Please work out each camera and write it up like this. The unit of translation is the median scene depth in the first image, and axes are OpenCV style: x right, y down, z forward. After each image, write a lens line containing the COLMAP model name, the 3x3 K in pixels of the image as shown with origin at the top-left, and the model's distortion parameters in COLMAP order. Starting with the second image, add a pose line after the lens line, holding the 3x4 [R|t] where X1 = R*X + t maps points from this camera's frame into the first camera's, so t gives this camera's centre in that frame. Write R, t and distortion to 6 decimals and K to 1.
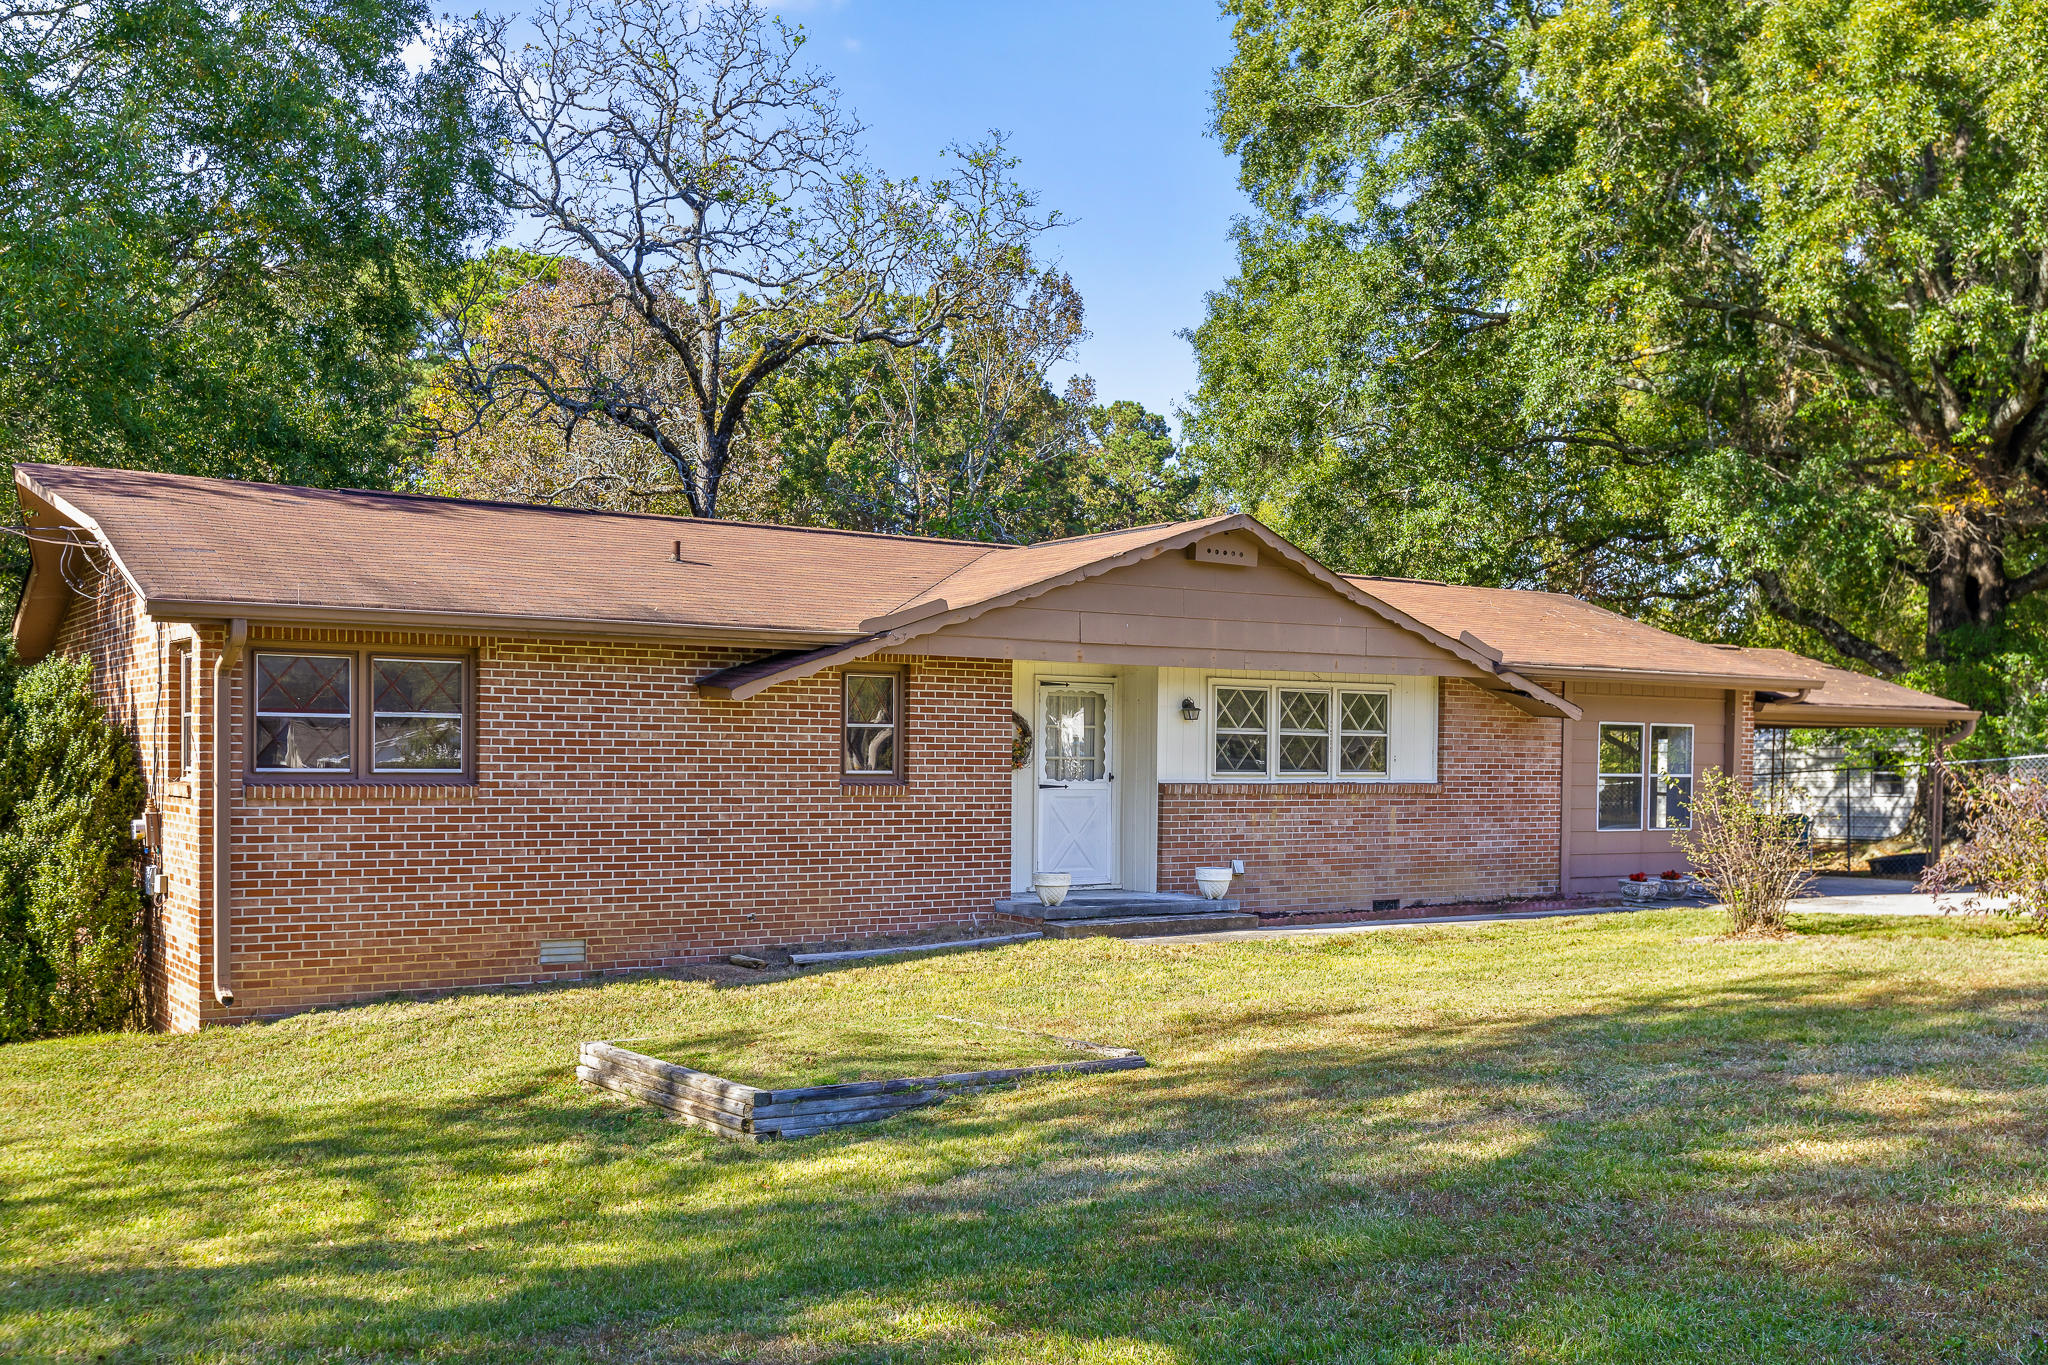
lens RADIAL K [[1899.4, 0, 1012.8], [0, 1899.4, 796.1], [0, 0, 1]] dist [-0.003070, 0.000000]
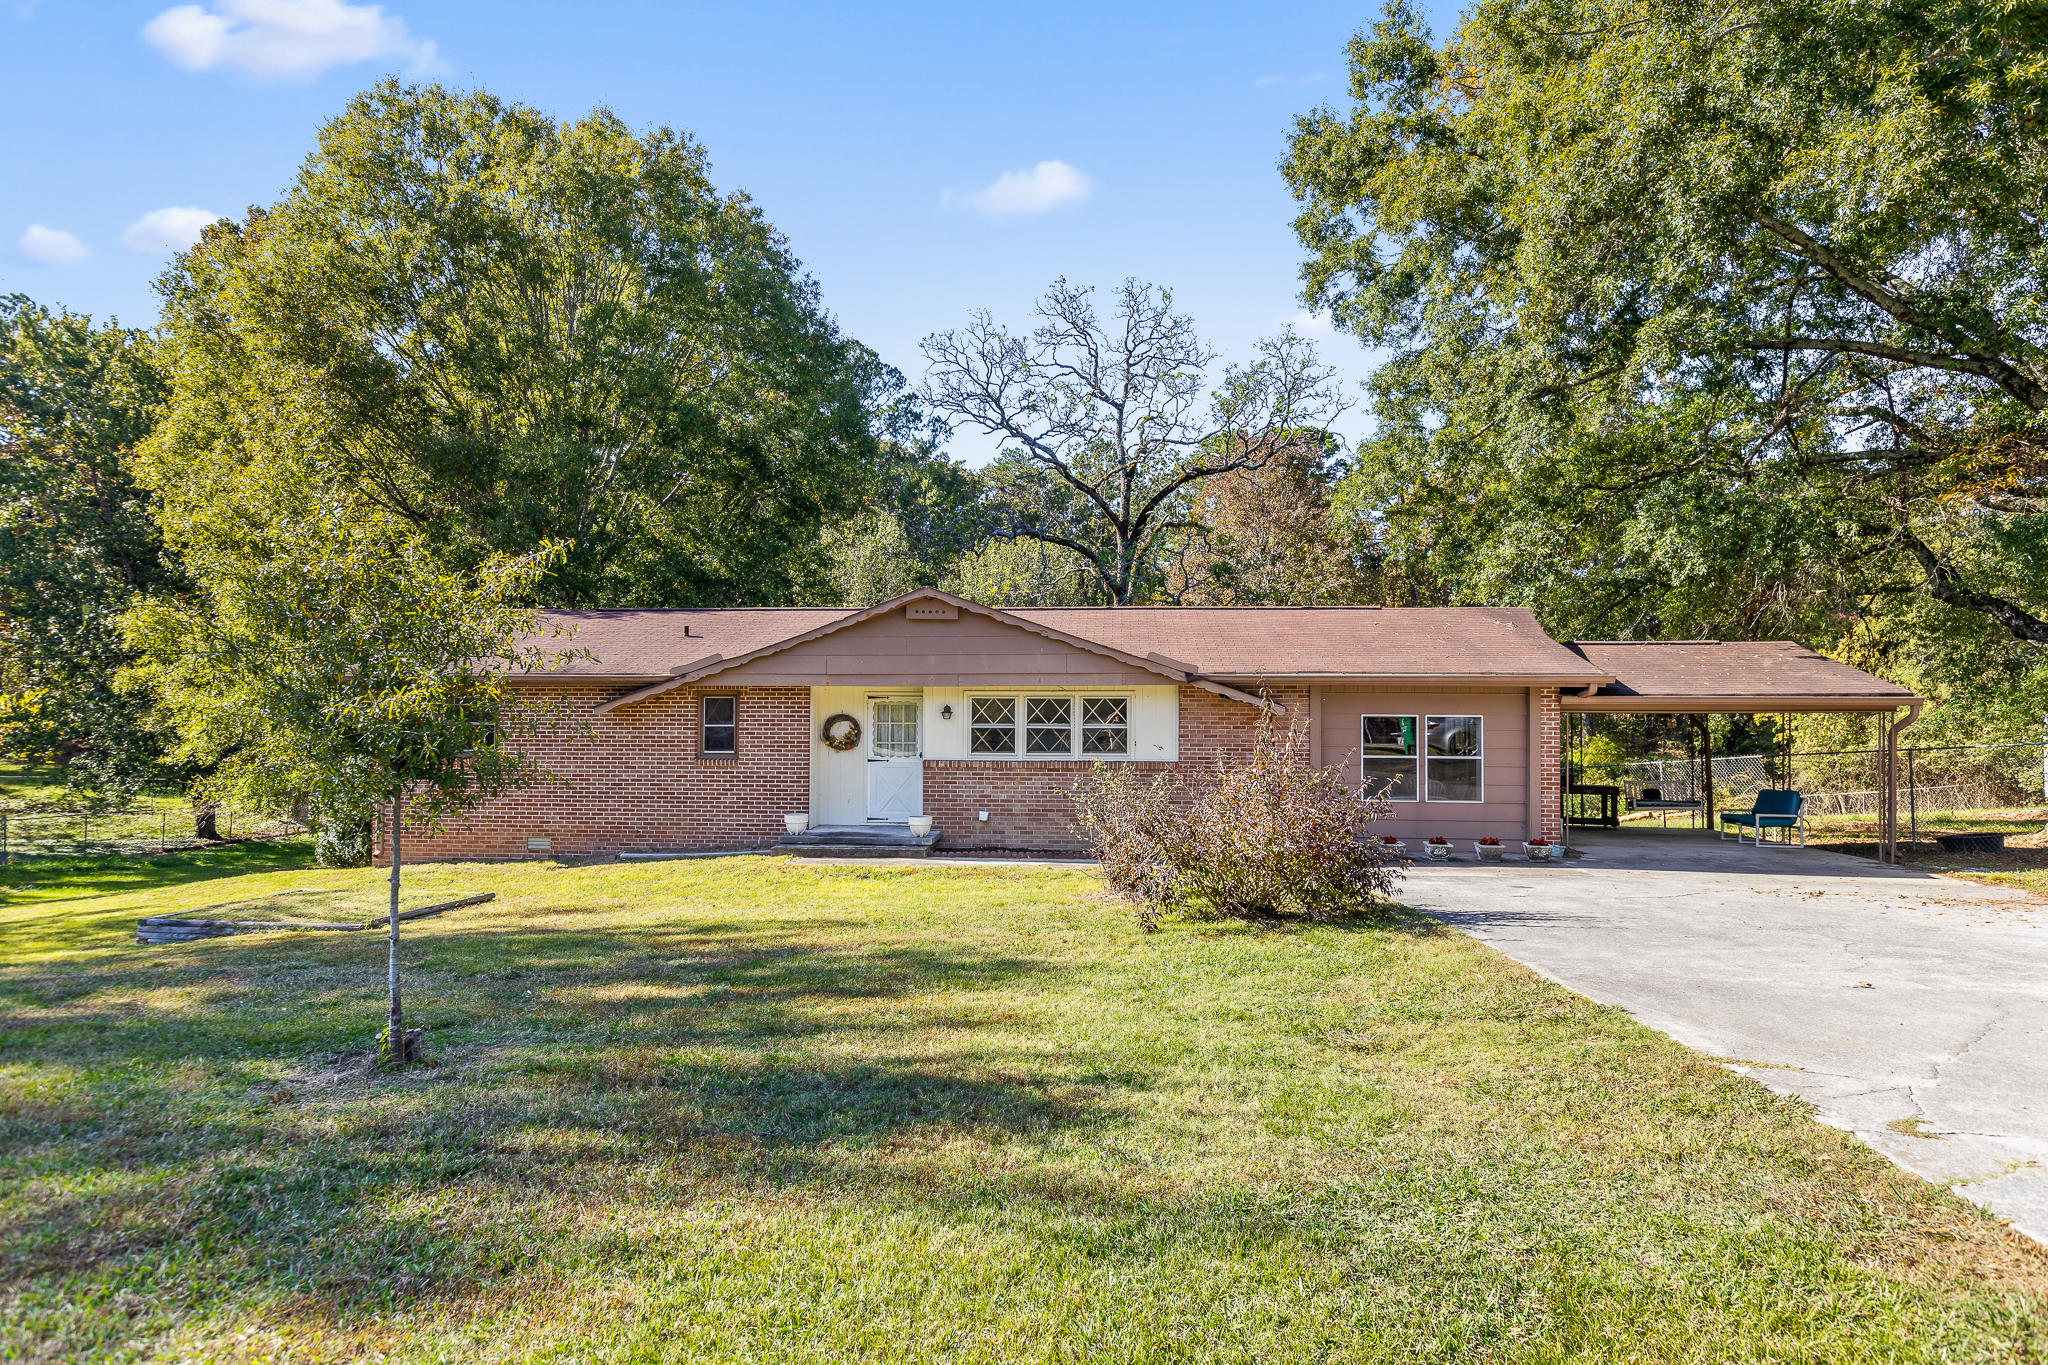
lens RADIAL K [[1129.1, 0, 1023.1], [0, 1129.1, 684.0], [0, 0, 1]] dist [0.006328, -0.002256]
pose [[0.783771, -0.024530, -0.620565, 0.680992], [-0.009477, 0.998631, -0.051444, -0.020954], [0.620978, 0.046202, 0.782465, 0.302086]]
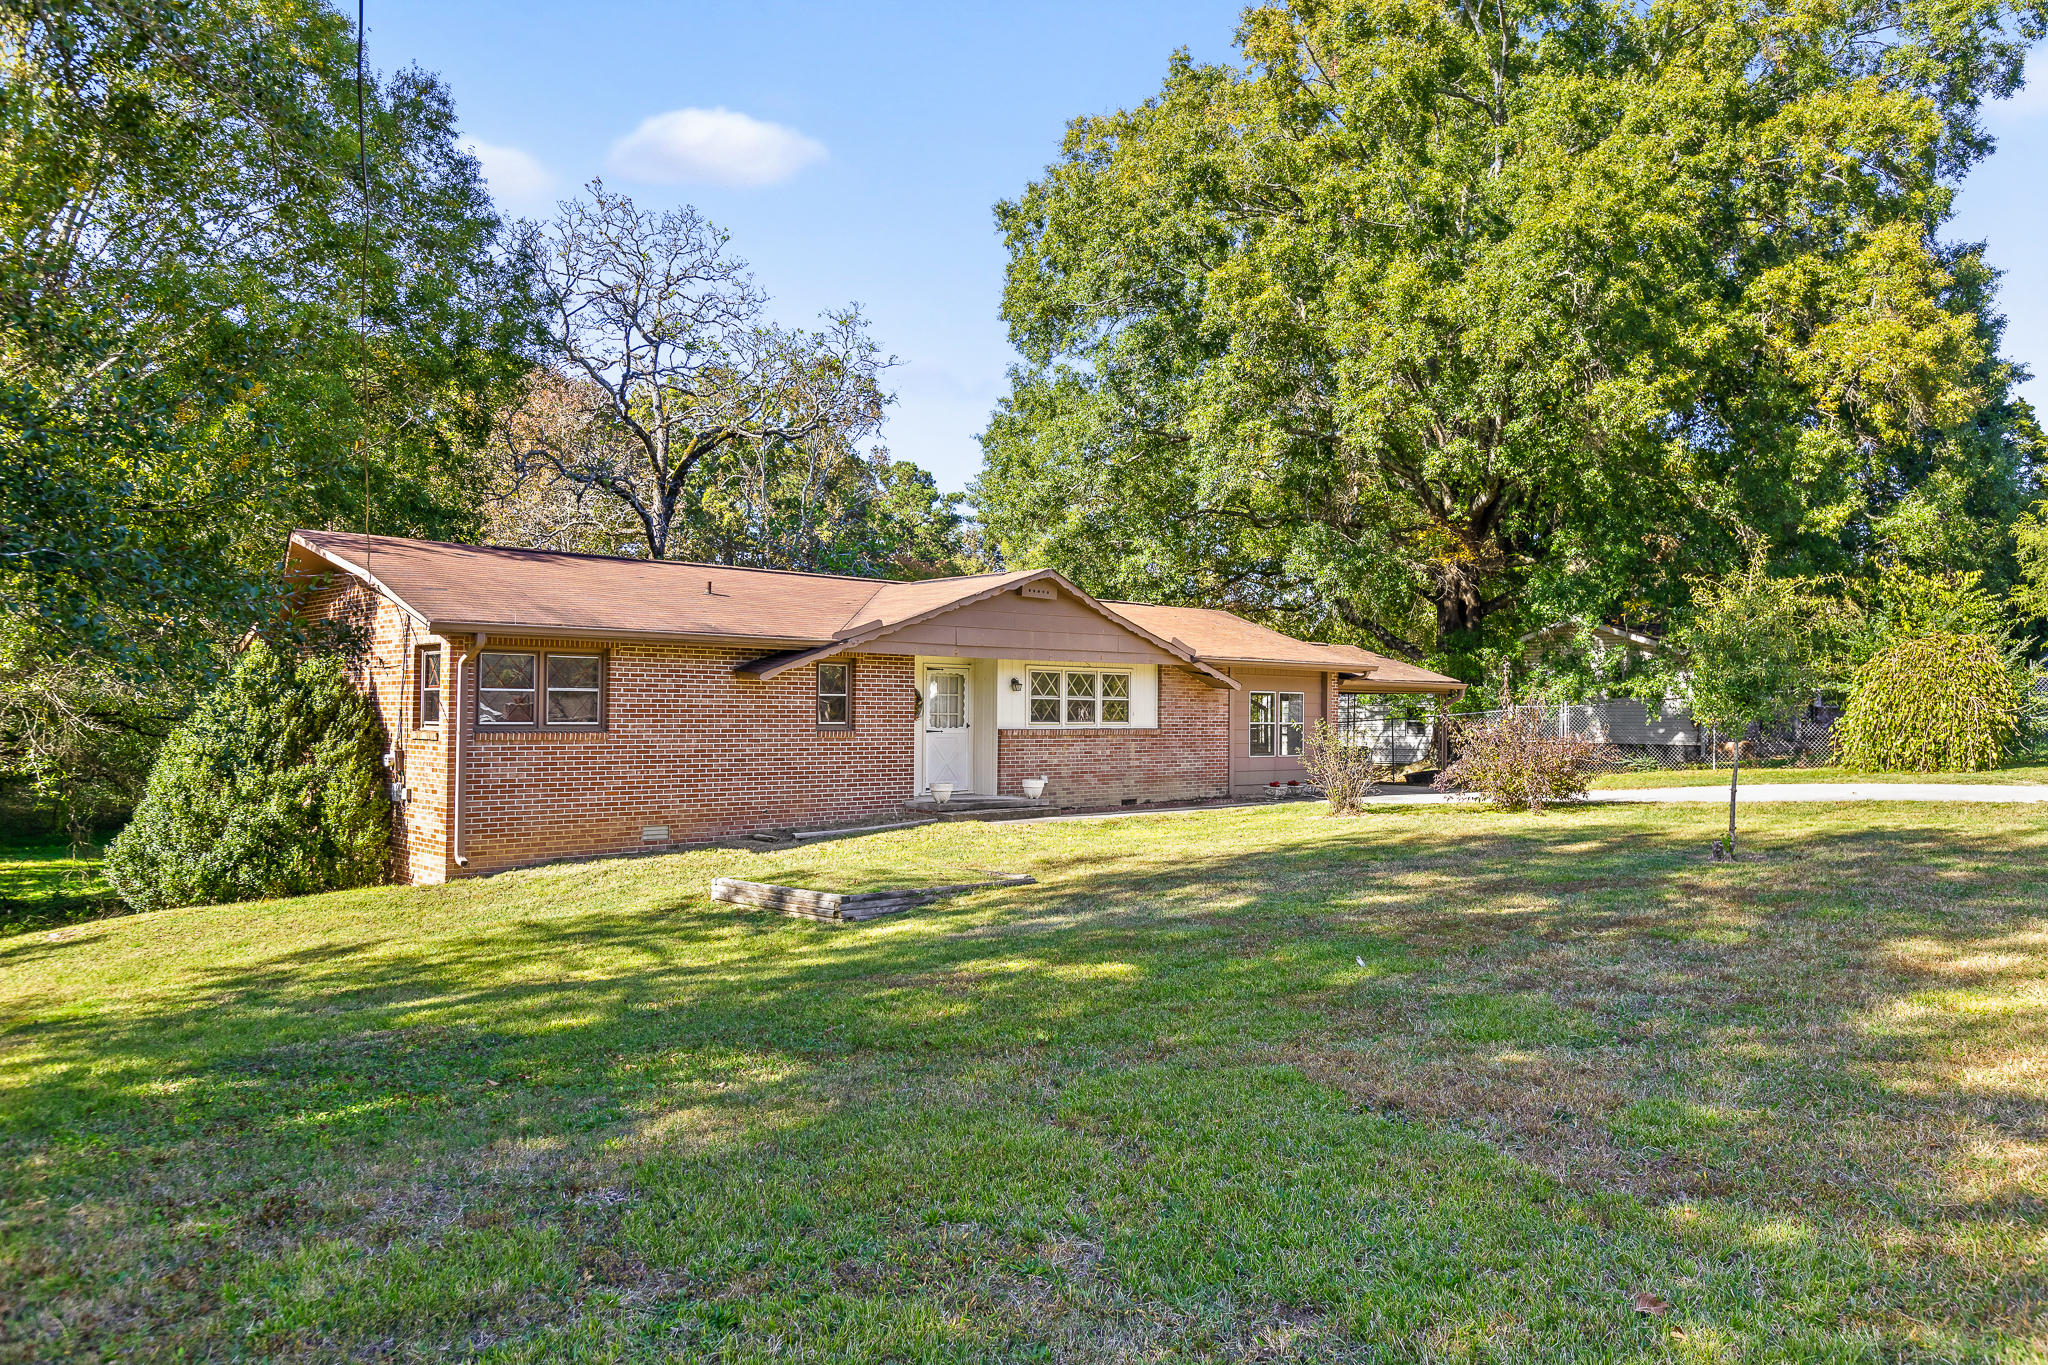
lens RADIAL K [[1377.4, 0, 1017.6], [0, 1377.4, 673.3], [0, 0, 1]] dist [0.002790, -0.000895]
pose [[0.988657, 0.001828, 0.150179, -0.082096], [0.005355, 0.998861, -0.047408, 0.001591], [-0.150095, 0.047674, 0.987522, -0.180096]]
